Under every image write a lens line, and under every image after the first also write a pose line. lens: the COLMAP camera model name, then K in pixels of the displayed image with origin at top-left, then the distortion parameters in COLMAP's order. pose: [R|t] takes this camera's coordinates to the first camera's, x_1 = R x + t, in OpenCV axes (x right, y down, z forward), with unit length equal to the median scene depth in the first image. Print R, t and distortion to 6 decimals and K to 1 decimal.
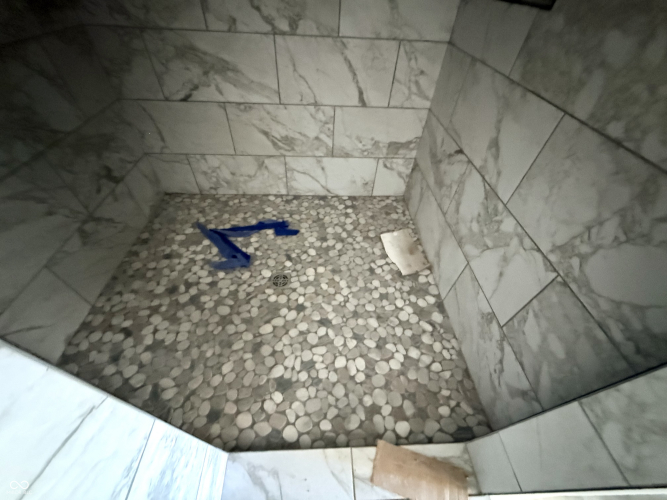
lens RADIAL K [[265.3, 0, 332.2], [0, 265.3, 250.5], [0, 0, 1]] dist [-0.001396, -0.000300]
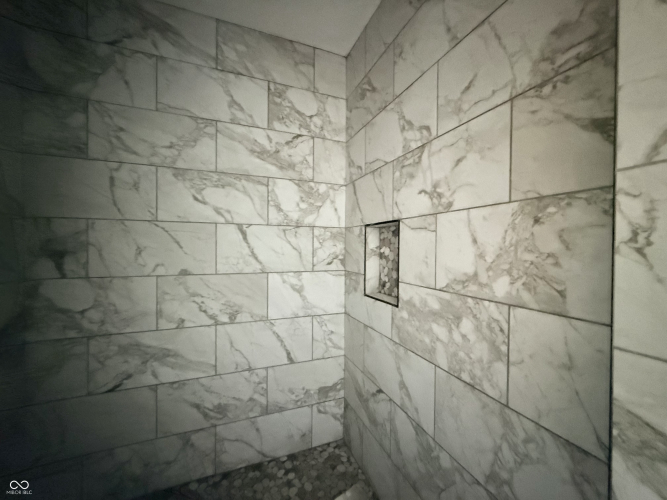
lens RADIAL K [[265.3, 0, 333.4], [0, 265.3, 249.8], [0, 0, 1]] dist [-0.001396, -0.000300]
pose [[0.944684, -0.039319, 0.325615, -0.066831], [0.261609, 0.689124, -0.675773, -0.041637], [-0.197819, 0.723576, 0.661291, -0.170643]]
